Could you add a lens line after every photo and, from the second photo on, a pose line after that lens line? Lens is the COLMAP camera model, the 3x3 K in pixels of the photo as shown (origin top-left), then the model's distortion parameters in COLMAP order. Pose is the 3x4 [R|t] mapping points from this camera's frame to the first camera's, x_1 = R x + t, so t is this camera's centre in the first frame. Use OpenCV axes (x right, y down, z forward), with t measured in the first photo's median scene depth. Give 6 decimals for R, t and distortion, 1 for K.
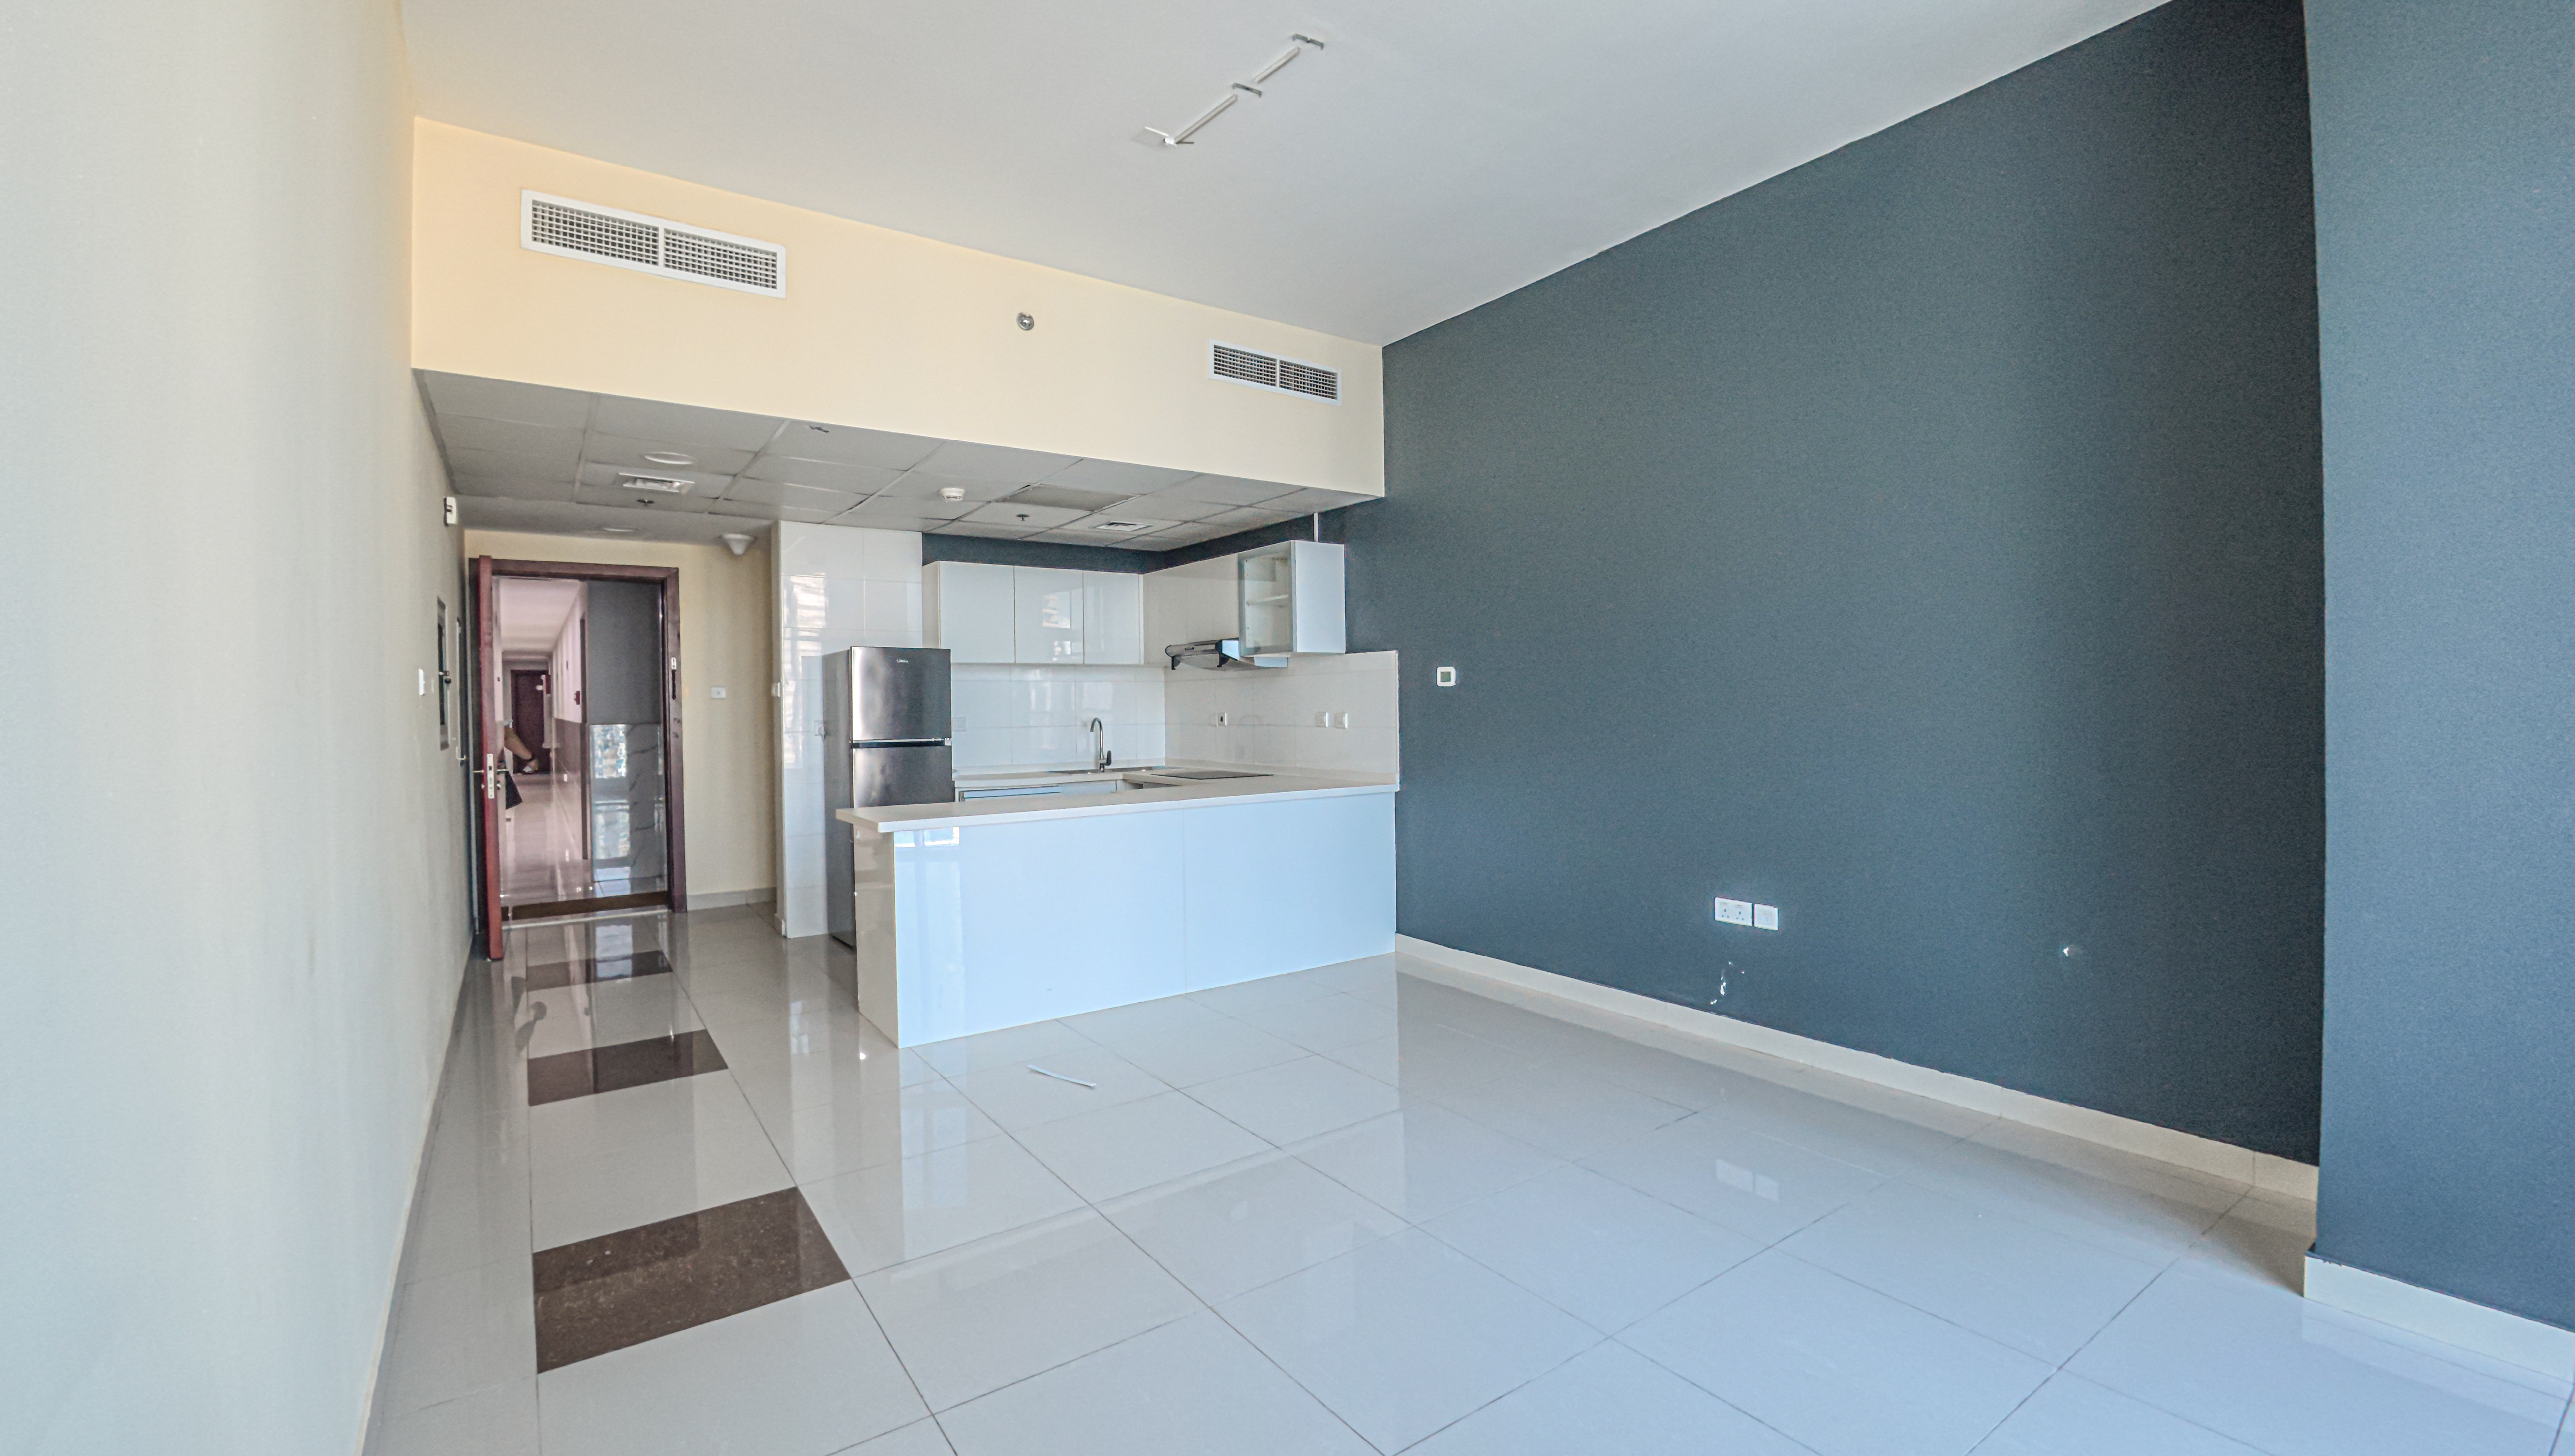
lens RADIAL K [[1064.3, 0, 1286.9], [0, 1064.3, 720.3], [0, 0, 1]] dist [-0.006999, 0.002054]
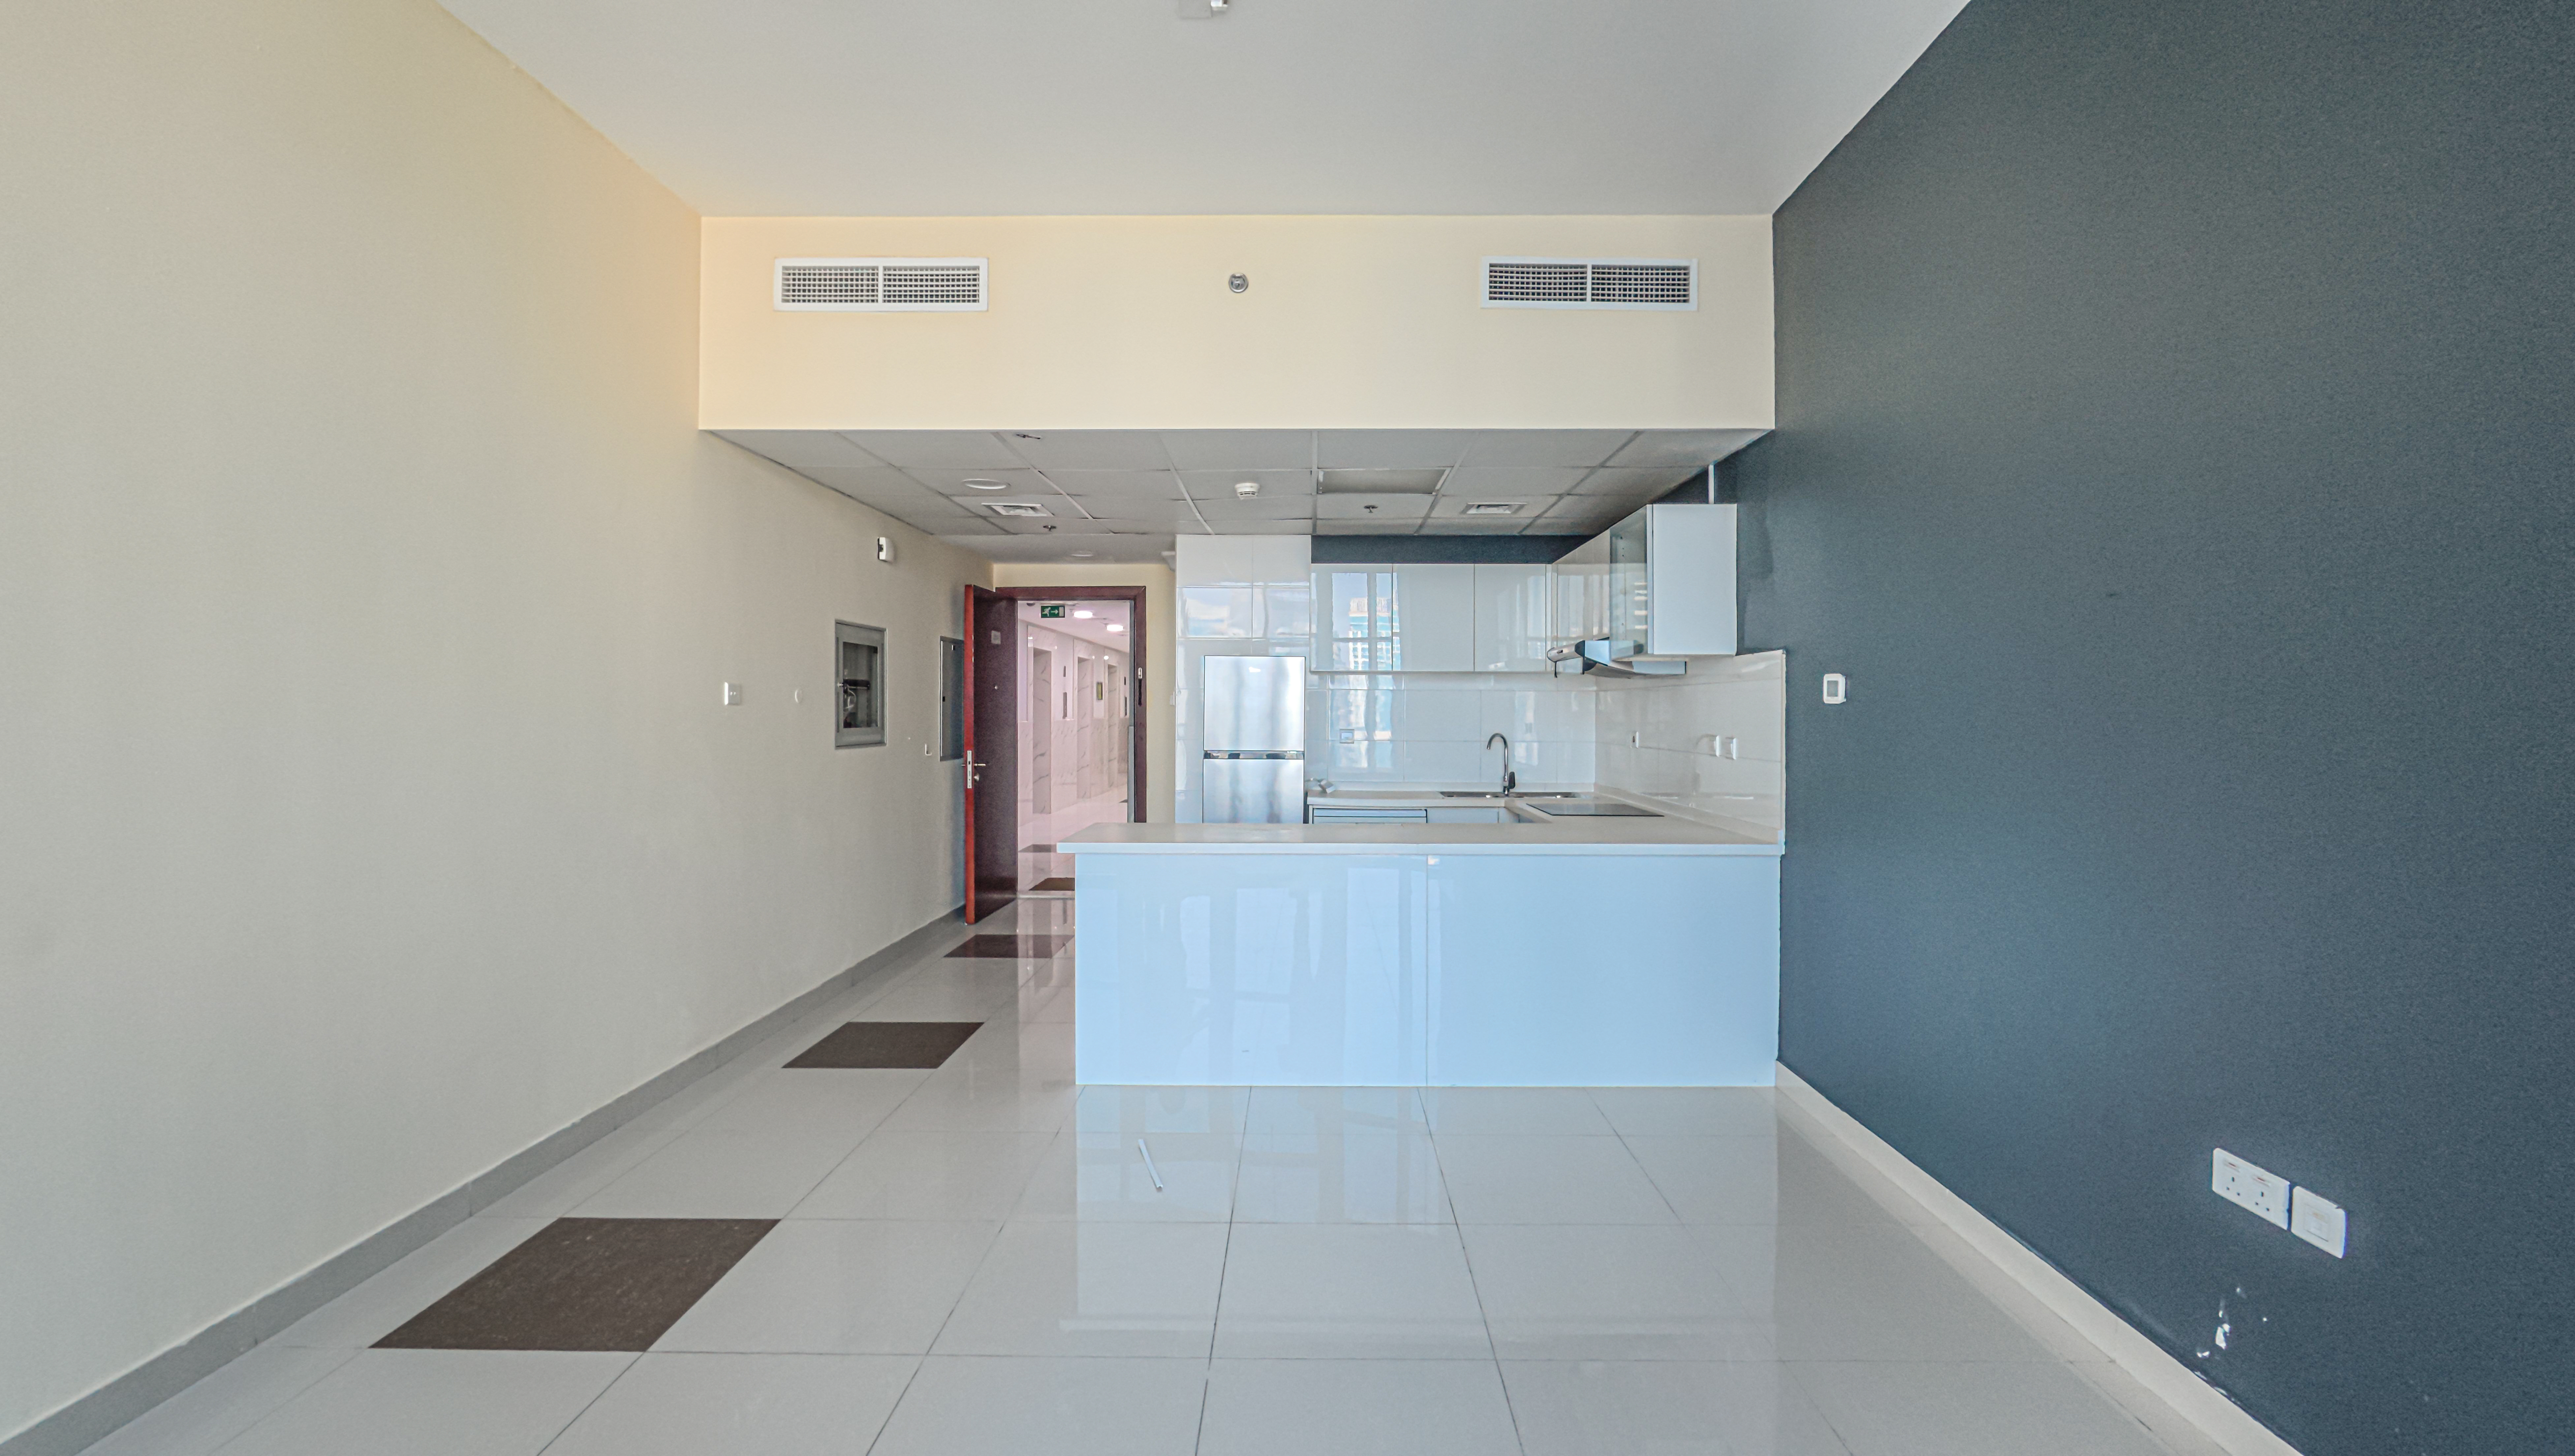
lens RADIAL K [[1064.3, 0, 1290.0], [0, 1064.3, 723.4], [0, 0, 1]] dist [-0.006999, 0.002054]
pose [[0.807885, 0.022250, -0.588920, 0.245934], [-0.022425, 0.999724, 0.007008, -0.015796], [0.588914, 0.007545, 0.808161, 0.252983]]
